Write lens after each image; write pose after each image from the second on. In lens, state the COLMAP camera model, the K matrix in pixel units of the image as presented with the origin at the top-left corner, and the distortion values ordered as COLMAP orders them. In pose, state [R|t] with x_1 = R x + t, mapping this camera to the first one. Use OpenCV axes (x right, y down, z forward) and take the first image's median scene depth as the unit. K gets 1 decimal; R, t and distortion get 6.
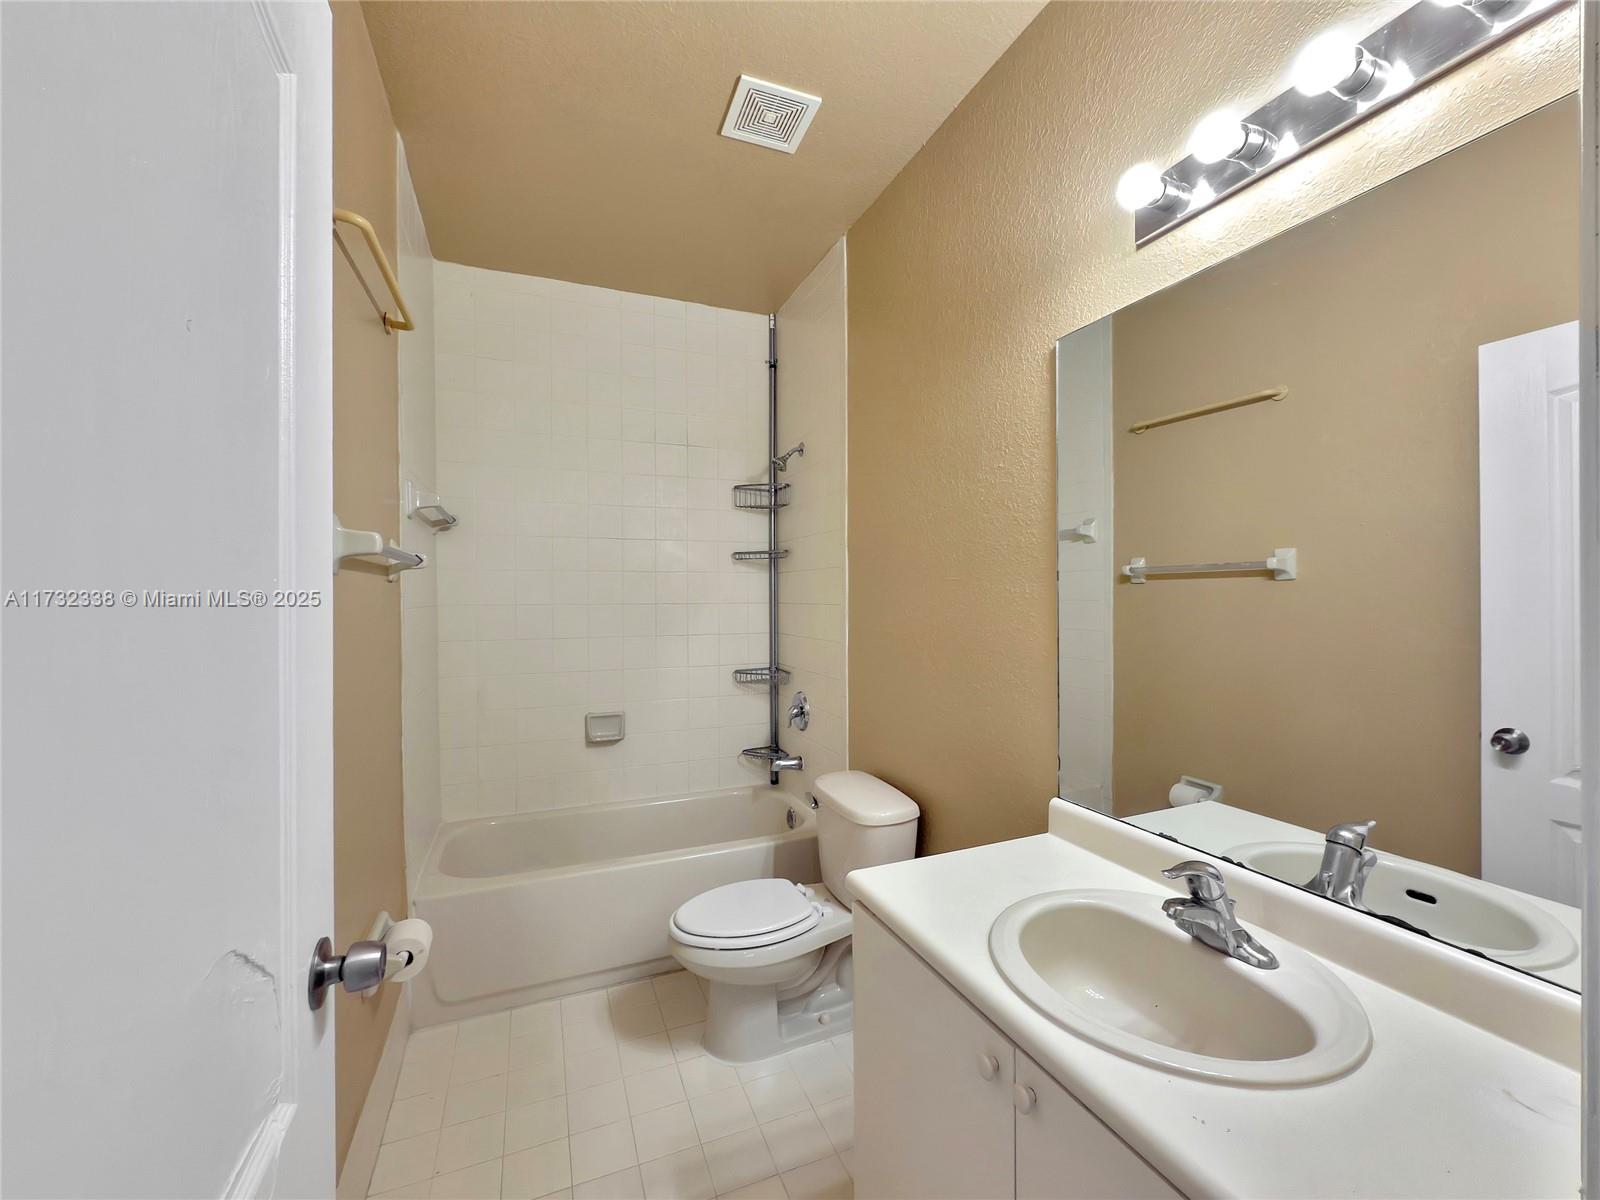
lens RADIAL K [[653.2, 0, 802.1], [0, 653.2, 594.2], [0, 0, 1]] dist [0.003787, 0.000258]
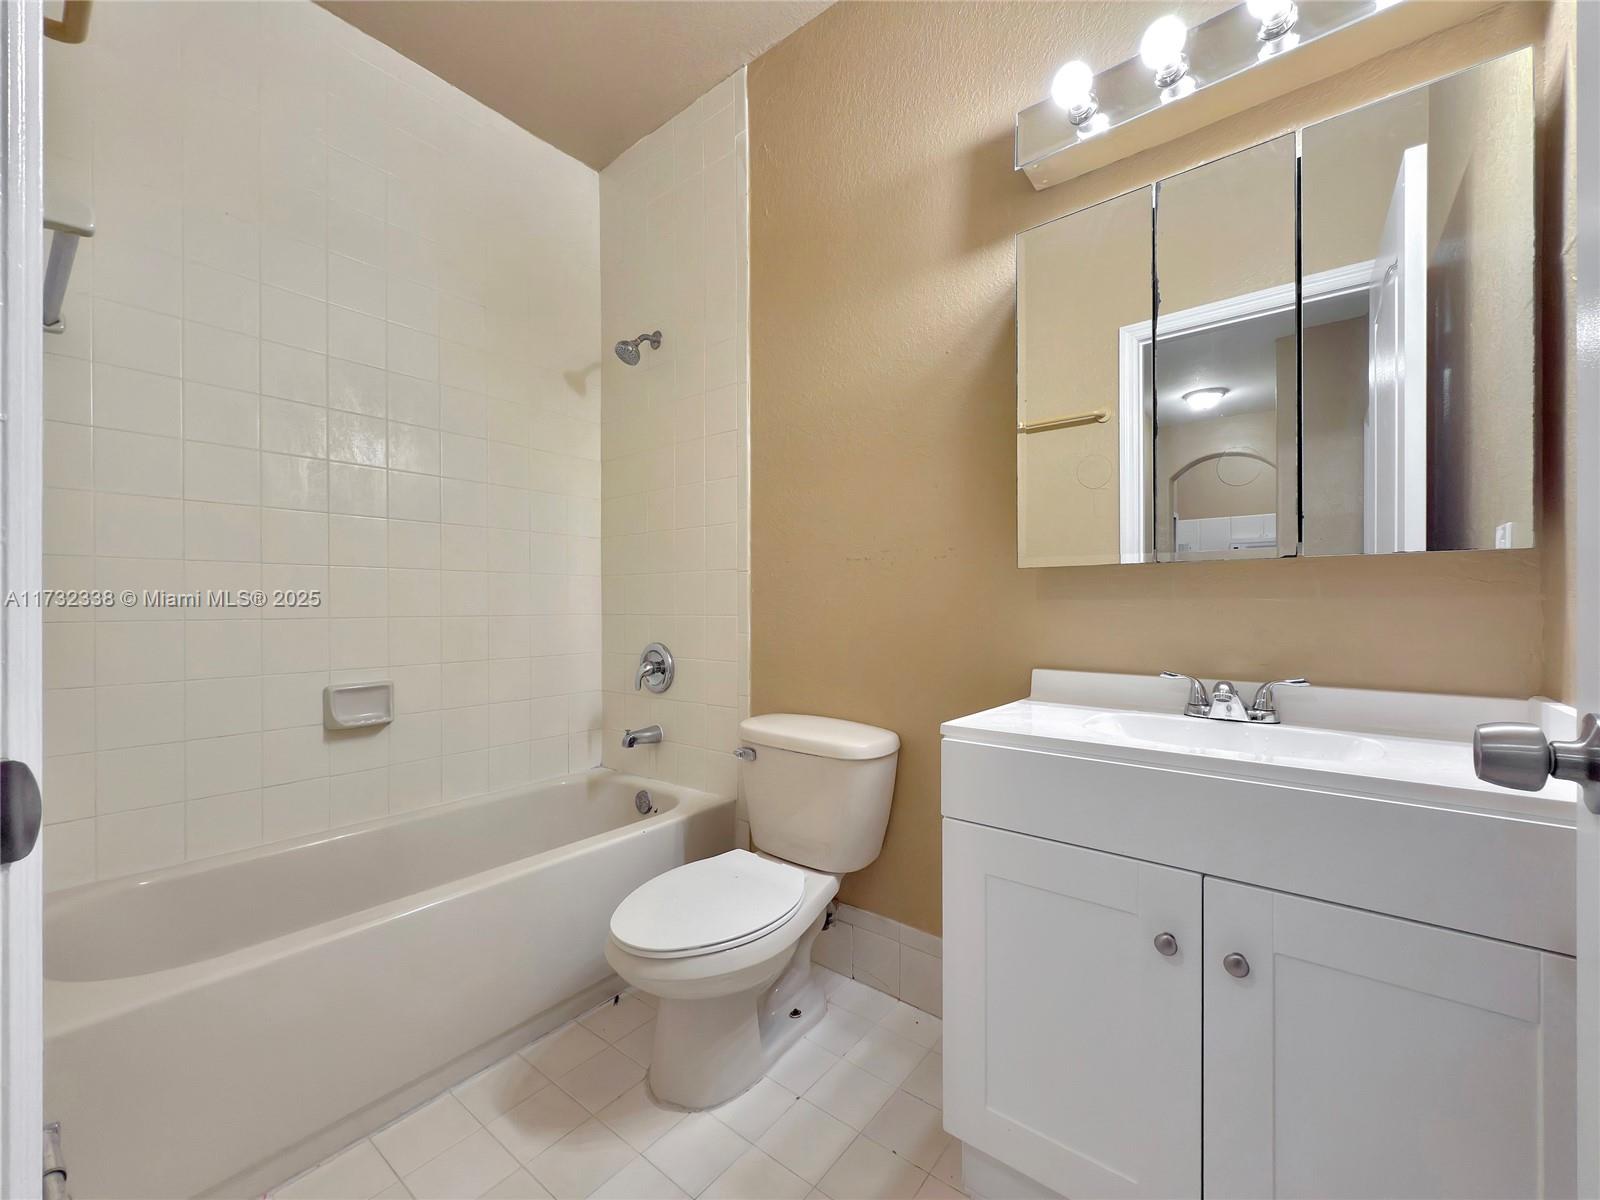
lens RADIAL K [[653.2, 0, 807.1], [0, 653.2, 611.9], [0, 0, 1]] dist [0.003787, 0.000258]
pose [[0.874617, -0.004247, 0.484796, -0.228605], [-0.001330, 0.999937, 0.011159, 0.101275], [-0.484813, -0.010404, 0.874556, 0.209371]]
